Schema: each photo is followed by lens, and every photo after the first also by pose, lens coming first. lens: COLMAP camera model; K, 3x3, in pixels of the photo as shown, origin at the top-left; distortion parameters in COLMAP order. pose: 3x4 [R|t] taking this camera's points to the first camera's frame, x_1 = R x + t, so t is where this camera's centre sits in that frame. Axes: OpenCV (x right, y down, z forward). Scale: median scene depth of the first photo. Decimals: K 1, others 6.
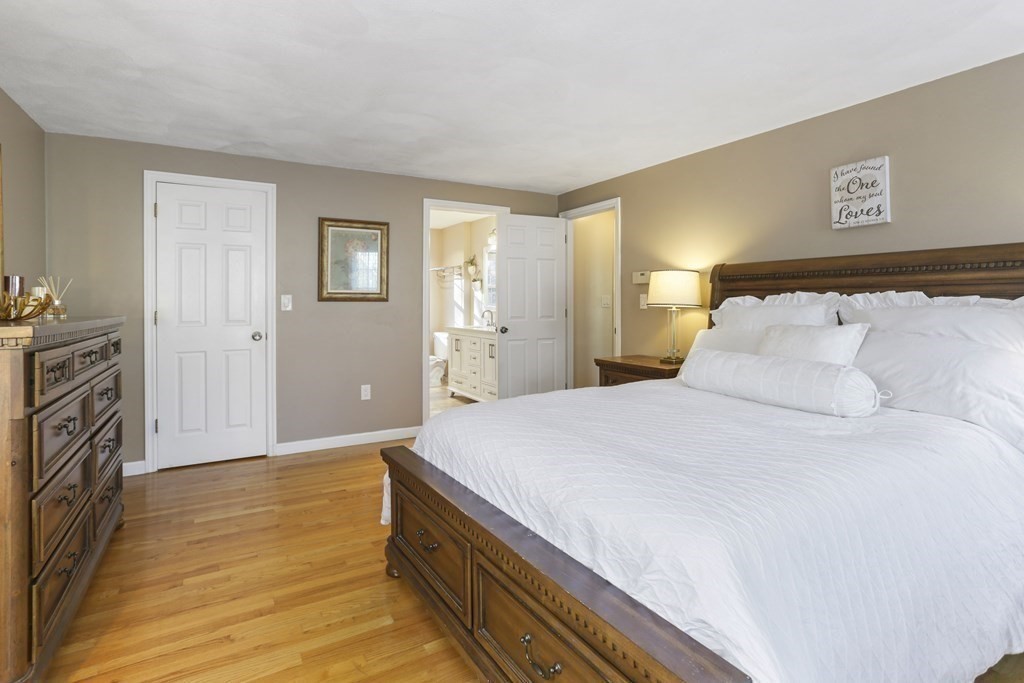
lens RADIAL K [[501.3, 0, 501.3], [0, 501.3, 339.9], [0, 0, 1]] dist [-0.001589, -0.000168]
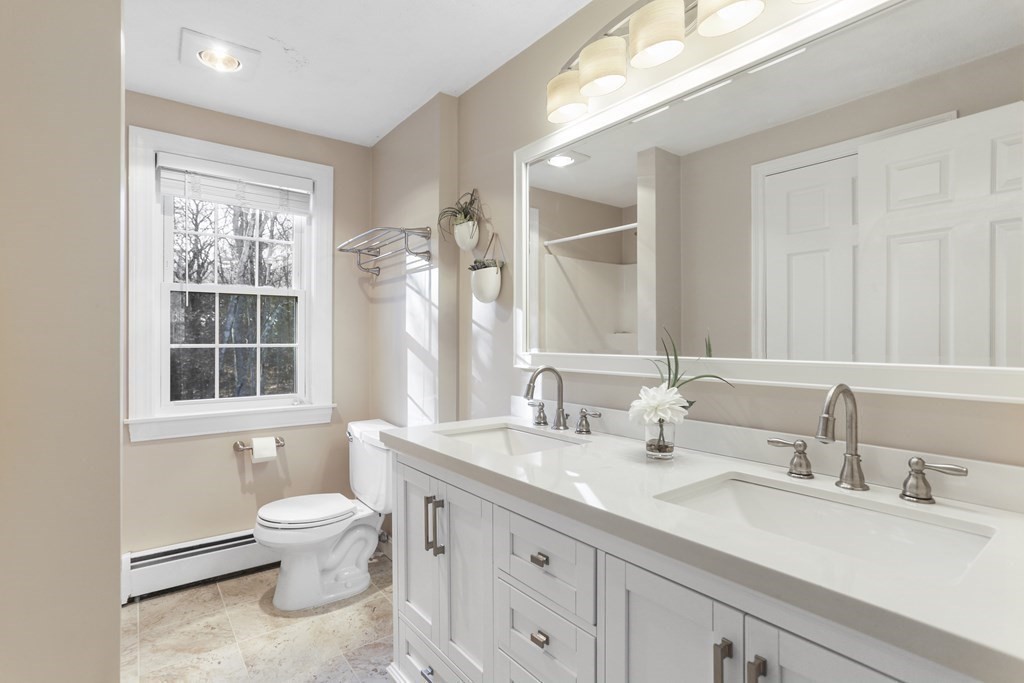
lens RADIAL K [[501.3, 0, 501.3], [0, 501.3, 339.9], [0, 0, 1]] dist [-0.001589, -0.000168]
pose [[0.992157, -0.007265, 0.124787, -0.166992], [0.016088, 0.997429, -0.069838, -0.111868], [-0.123958, 0.071298, 0.989723, 1.494864]]
